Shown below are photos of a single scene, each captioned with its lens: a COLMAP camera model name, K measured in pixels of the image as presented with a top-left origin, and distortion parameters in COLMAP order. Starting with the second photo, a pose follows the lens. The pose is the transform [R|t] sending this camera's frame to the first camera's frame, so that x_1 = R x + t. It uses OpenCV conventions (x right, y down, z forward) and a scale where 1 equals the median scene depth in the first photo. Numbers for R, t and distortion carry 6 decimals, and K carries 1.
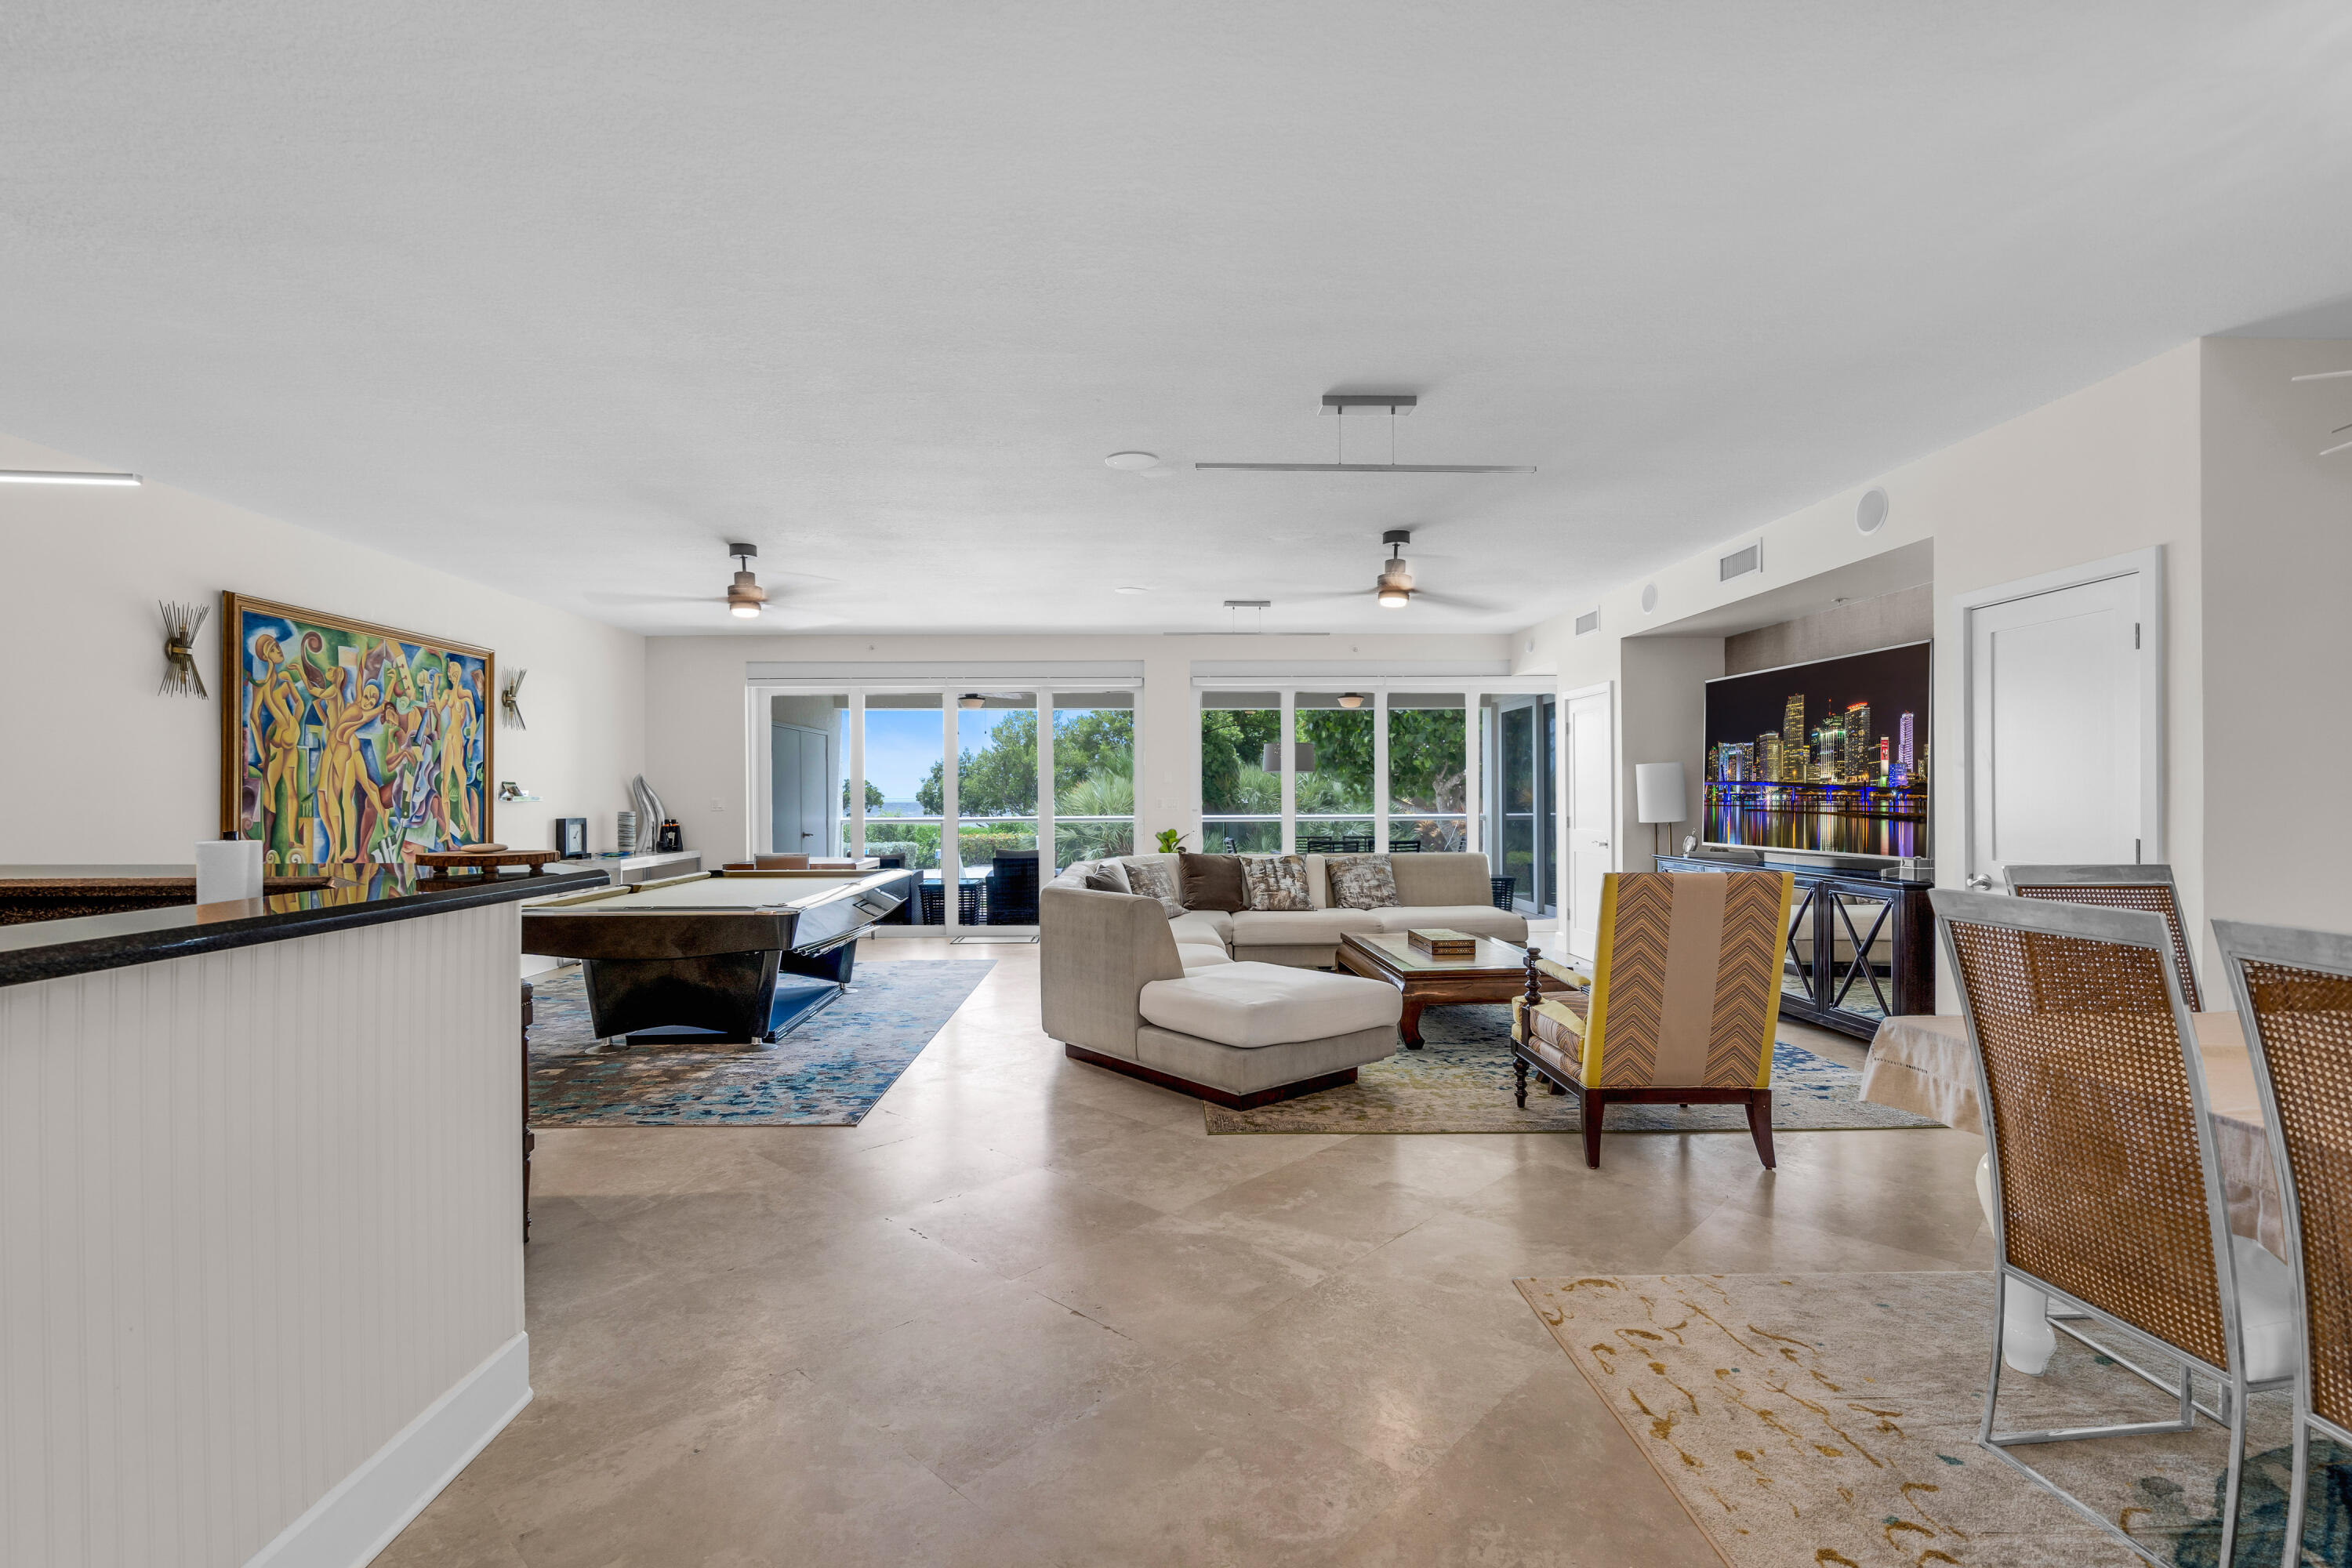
lens RADIAL K [[1039.4, 0, 1163.5], [0, 1039.4, 811.0], [0, 0, 1]] dist [-0.016386, -0.000175]
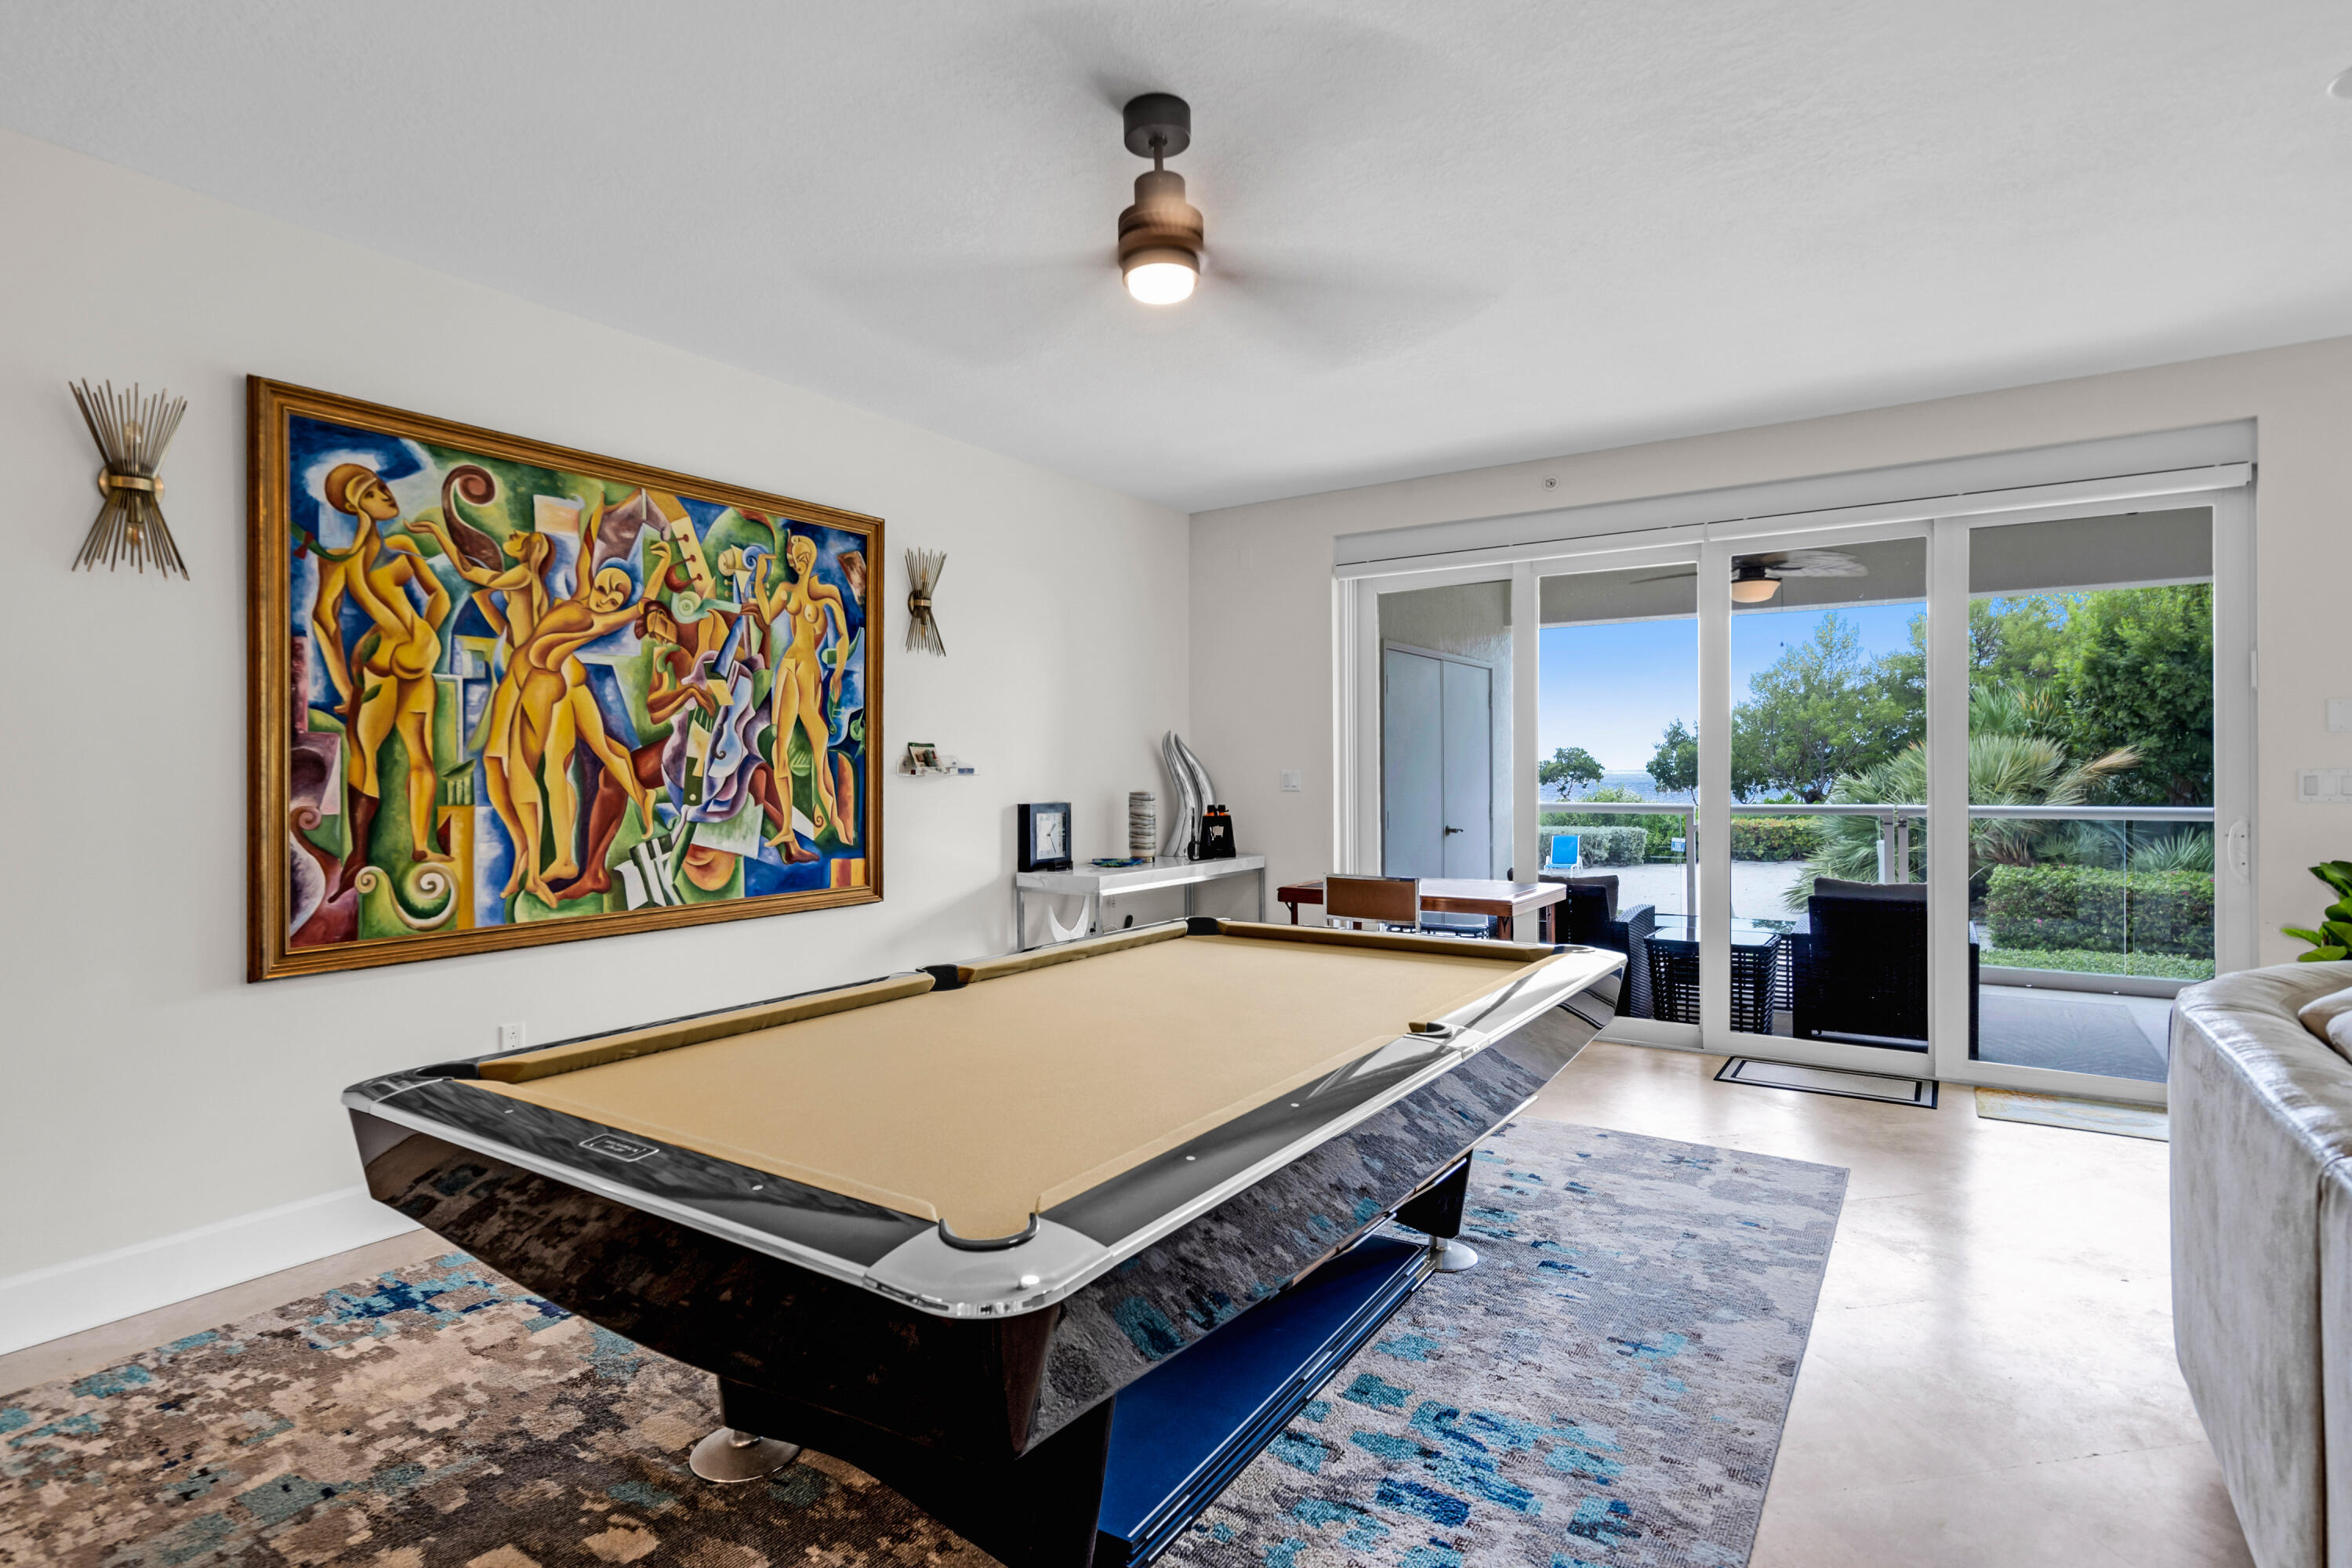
lens RADIAL K [[1170.6, 0, 1178.7], [0, 1170.6, 773.5], [0, 0, 1]] dist [0.004966, 0.000654]
pose [[0.816311, -0.000869, -0.577612, -0.146270], [-0.004975, 0.999951, -0.008535, -0.006622], [0.577592, 0.009841, 0.816267, 0.644418]]
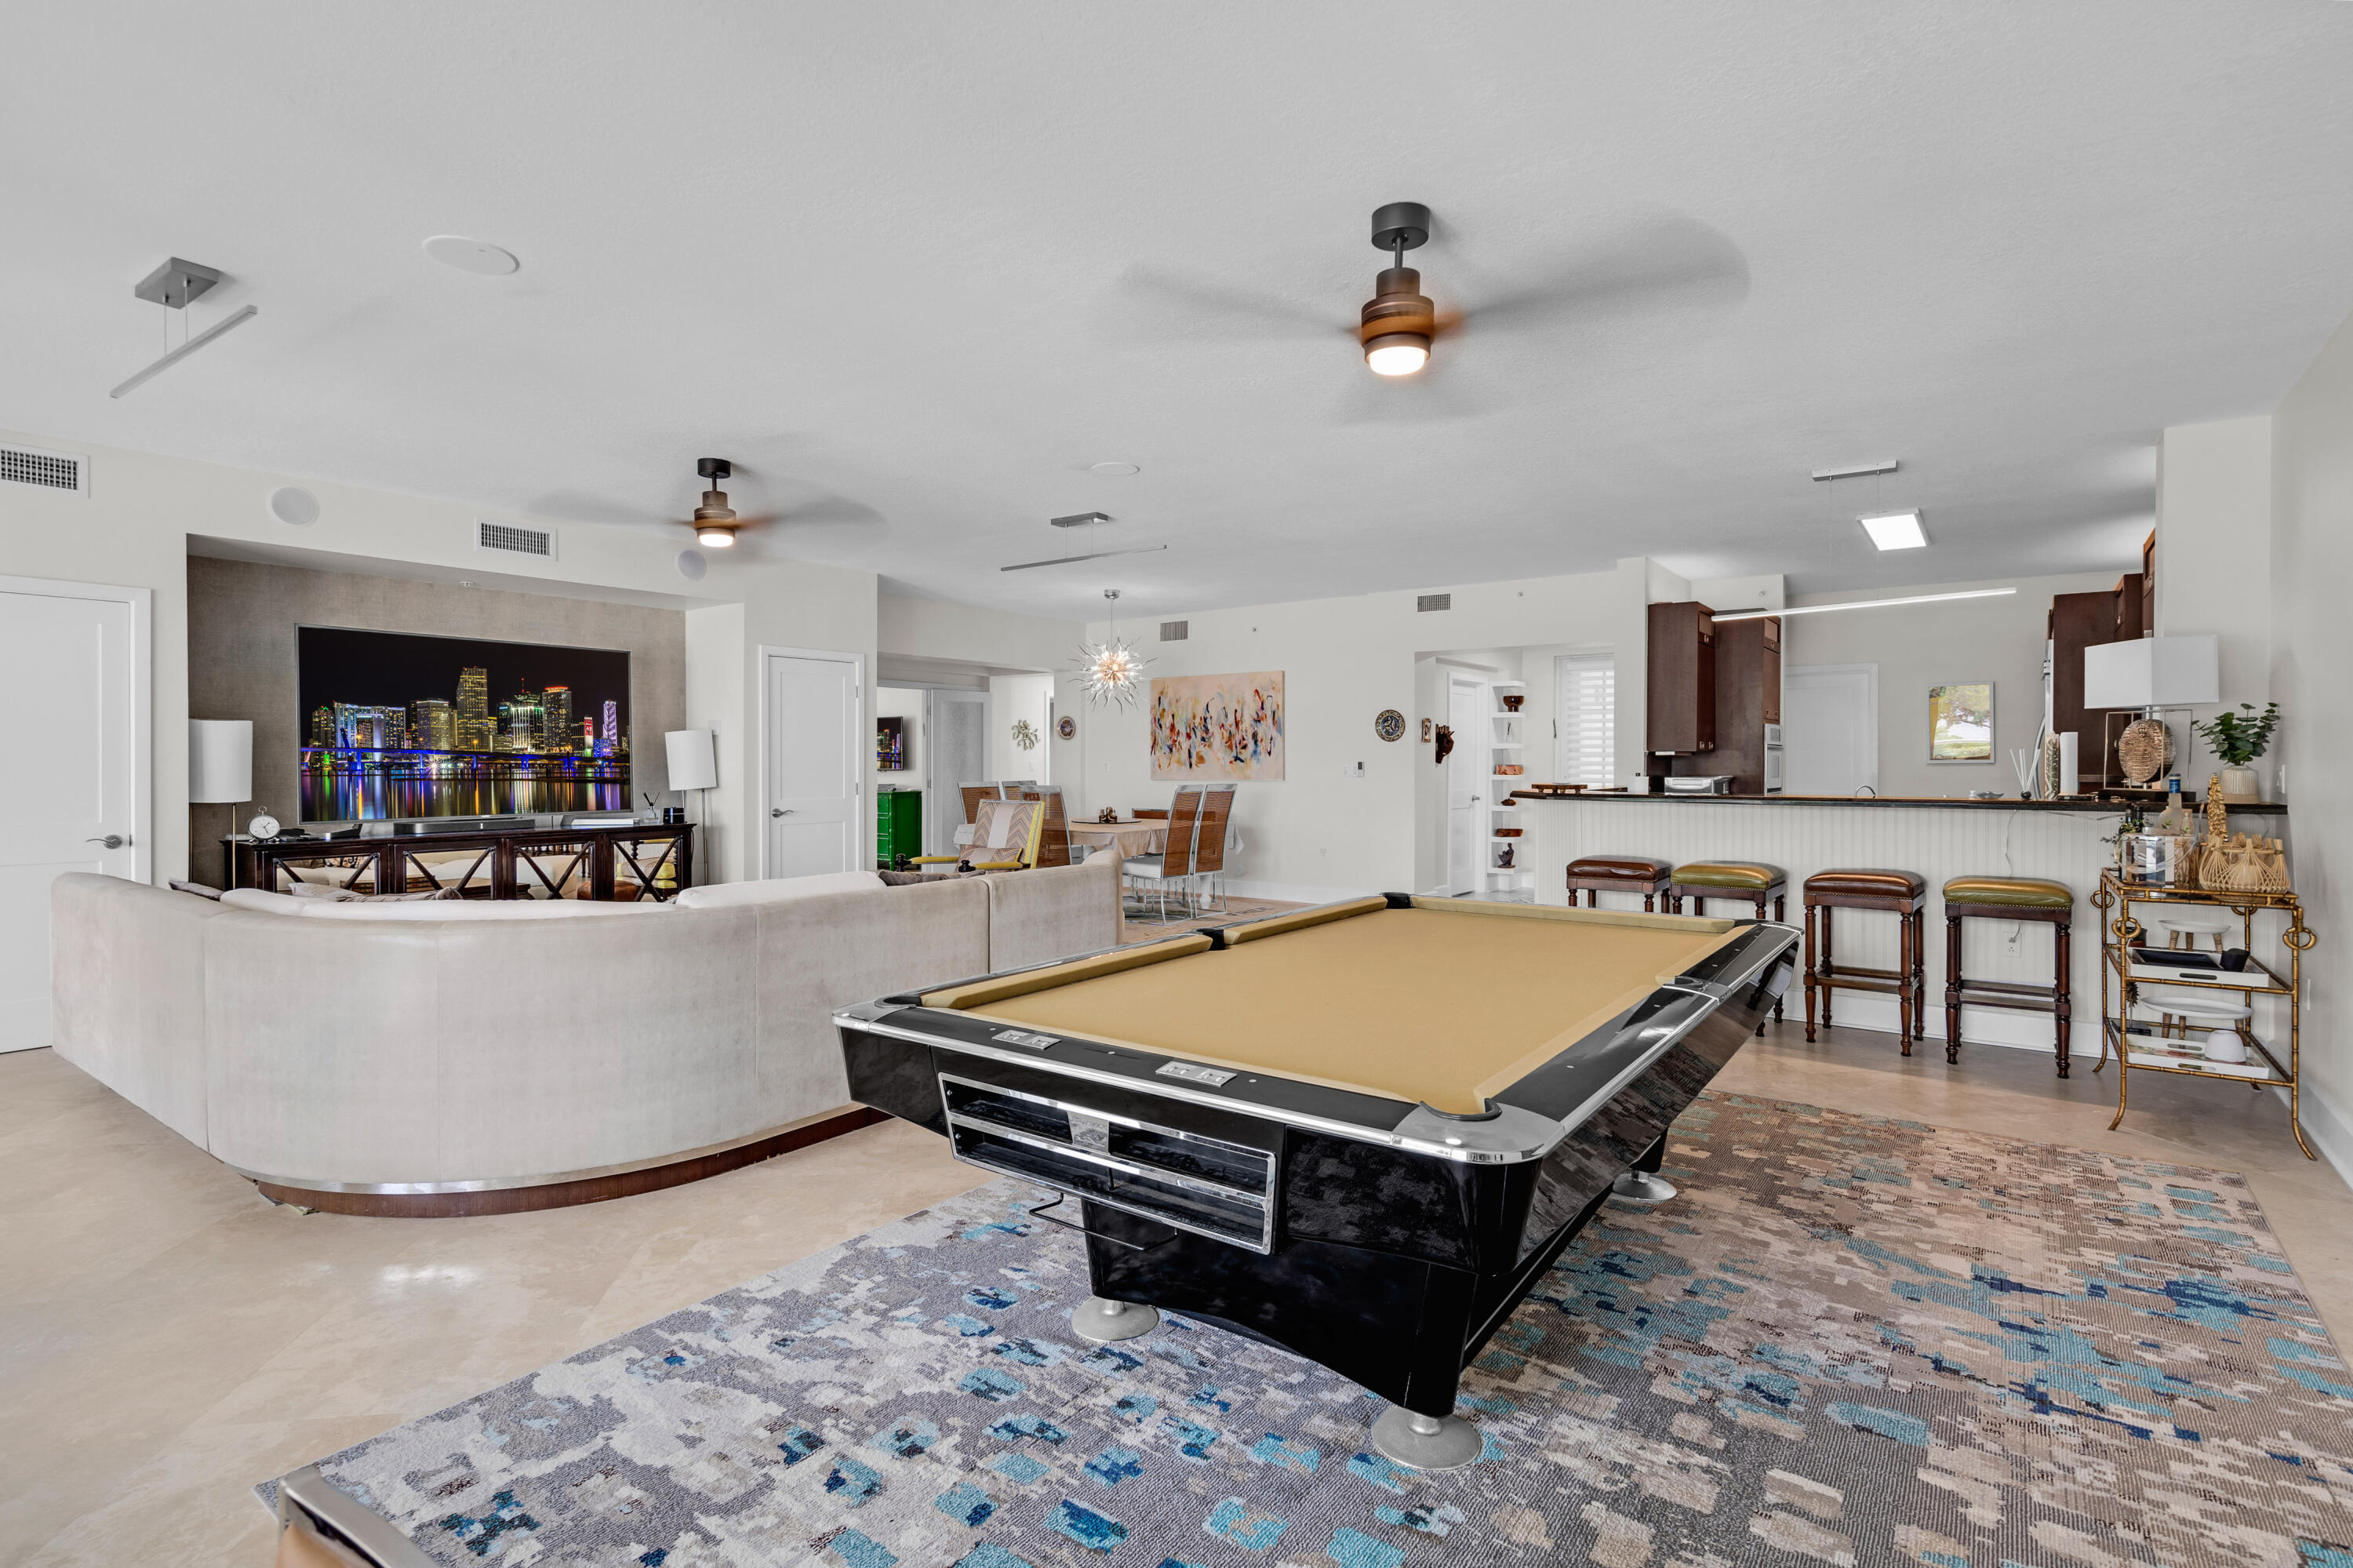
lens RADIAL K [[1117.0, 0, 1177.8], [0, 1117.0, 775.8], [0, 0, 1]] dist [-0.023885, -0.000440]
pose [[-0.785570, -0.002680, 0.618768, -0.630714], [0.013770, 0.999667, 0.021813, -0.017740], [-0.618620, 0.025656, -0.785271, 1.441984]]
